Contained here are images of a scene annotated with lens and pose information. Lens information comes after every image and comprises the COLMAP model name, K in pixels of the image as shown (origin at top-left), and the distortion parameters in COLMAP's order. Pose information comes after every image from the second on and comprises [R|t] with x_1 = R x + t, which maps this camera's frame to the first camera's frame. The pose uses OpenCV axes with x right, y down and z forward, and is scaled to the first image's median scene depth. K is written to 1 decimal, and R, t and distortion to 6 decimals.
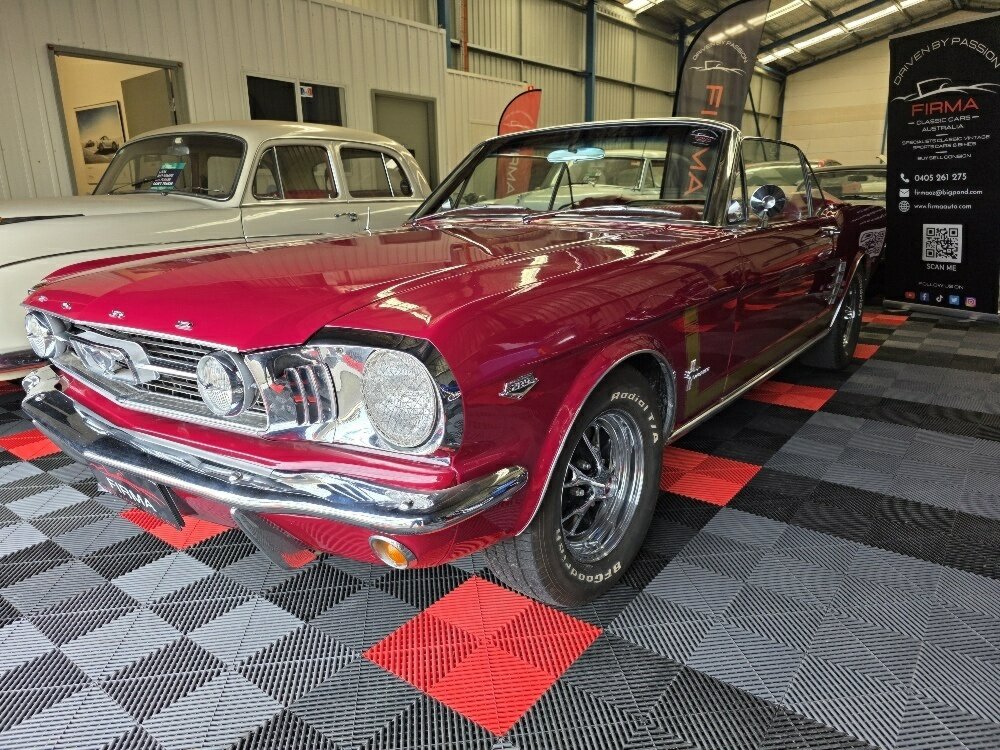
lens RADIAL K [[682.1, 0, 507.0], [0, 682.1, 364.7], [0, 0, 1]] dist [0.038077, -0.043978]
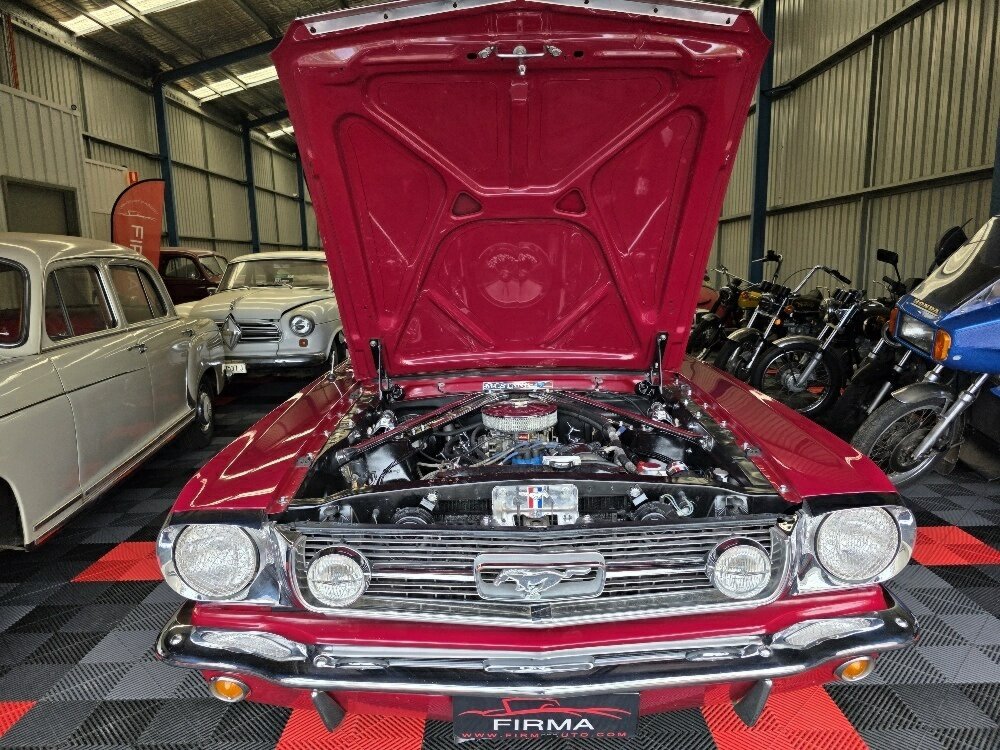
lens RADIAL K [[679.7, 0, 500.5], [0, 679.7, 361.4], [0, 0, 1]] dist [0.035944, -0.032759]
pose [[0.792846, -0.085758, 0.603357, -0.340791], [0.152877, 0.986380, -0.060691, -0.073509], [-0.589935, 0.140358, 0.795158, 0.075930]]
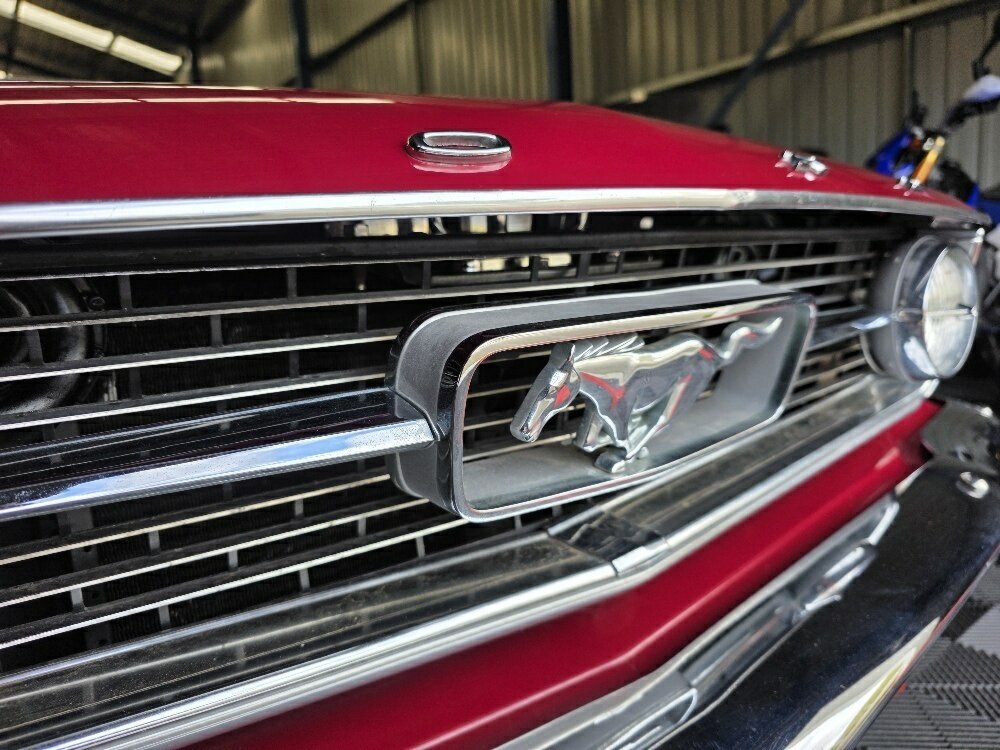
lens RADIAL K [[682.1, 0, 507.0], [0, 682.1, 364.7], [0, 0, 1]] dist [0.038077, -0.043978]
pose [[0.255519, -0.132448, 0.957689, -0.242896], [0.288446, 0.955901, 0.055241, -0.012359], [-0.922772, 0.262126, 0.282455, 0.288633]]
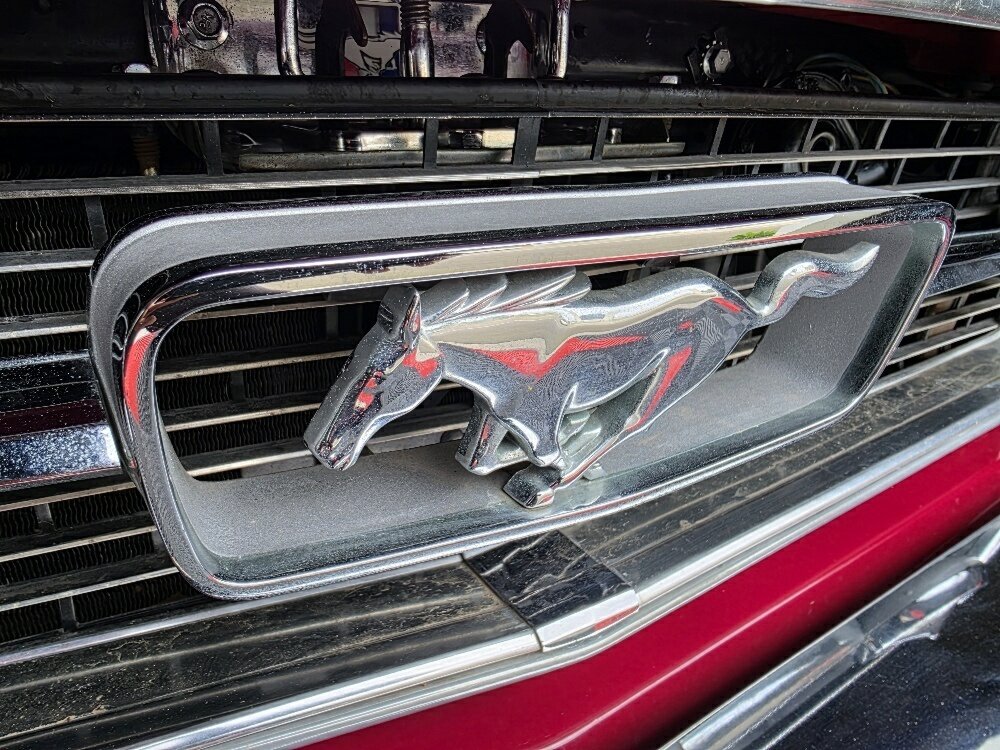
lens RADIAL K [[694.2, 0, 434.4], [0, 694.2, 377.9], [0, 0, 1]] dist [0.005106, 0.003942]
pose [[0.428387, -0.251412, 0.867915, -0.212143], [0.254520, 0.955195, 0.151069, -0.009942], [-0.867009, 0.156186, 0.473183, 0.285554]]
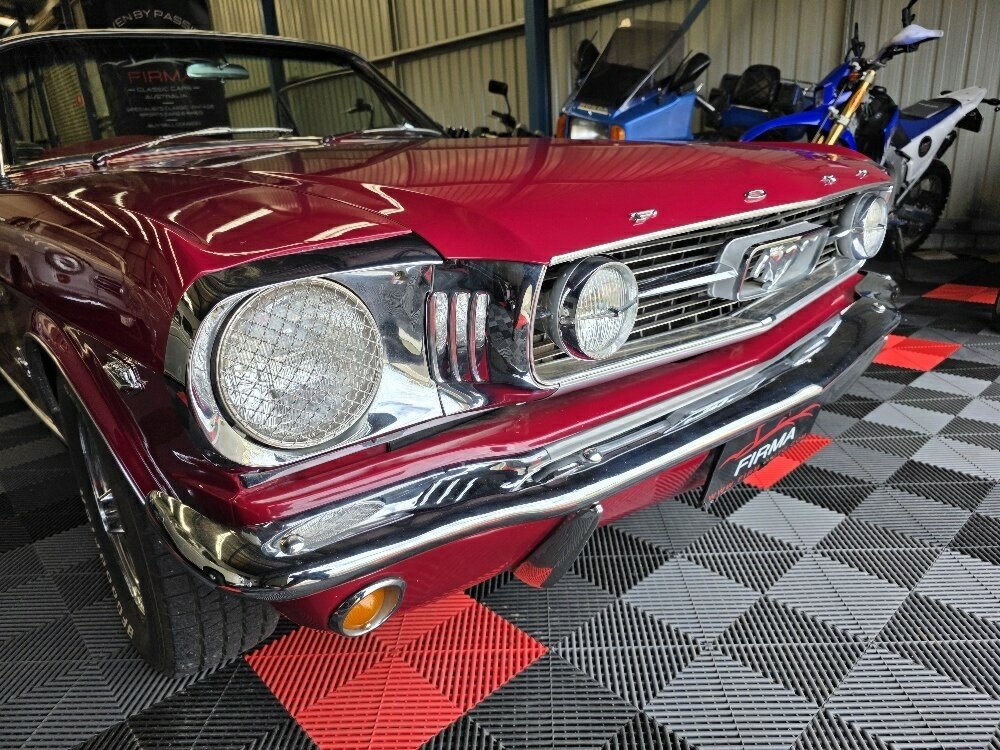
lens RADIAL K [[682.1, 0, 507.0], [0, 682.1, 364.7], [0, 0, 1]] dist [0.038077, -0.043978]
pose [[0.159473, -0.286401, 0.944745, -0.394184], [0.293758, 0.927409, 0.231560, -0.046038], [-0.942483, 0.240599, 0.232029, 0.333194]]
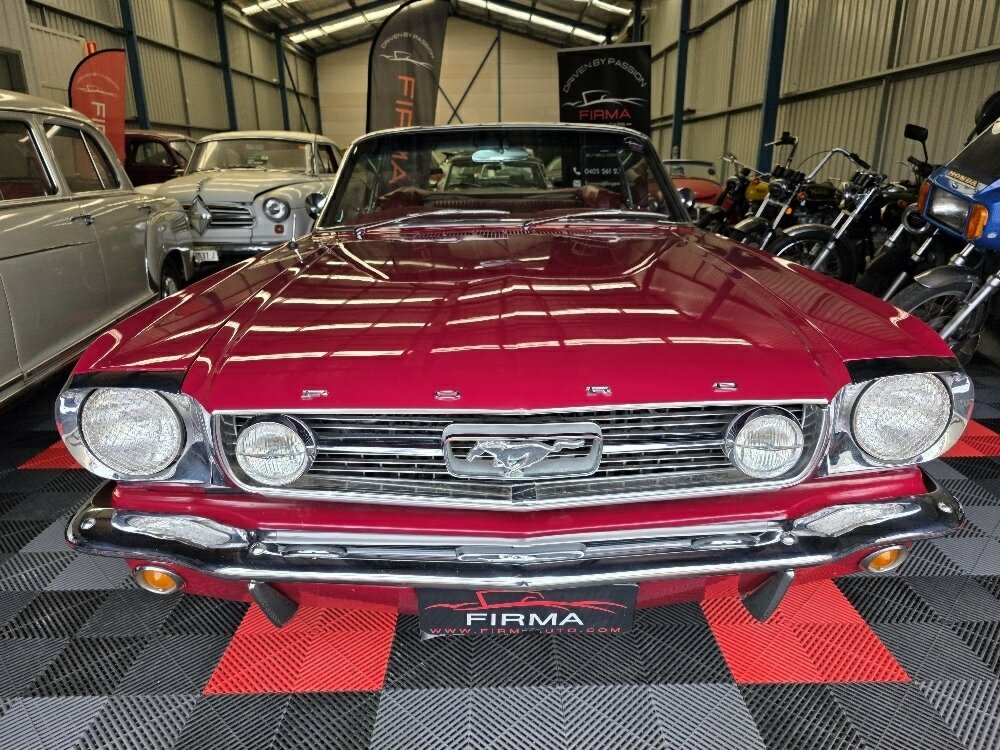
lens RADIAL K [[682.1, 0, 507.0], [0, 682.1, 364.7], [0, 0, 1]] dist [0.038077, -0.043978]
pose [[0.783384, -0.163059, 0.599767, -0.304618], [0.143662, 0.986346, 0.080515, -0.049341], [-0.604707, 0.023090, 0.796113, 0.120100]]
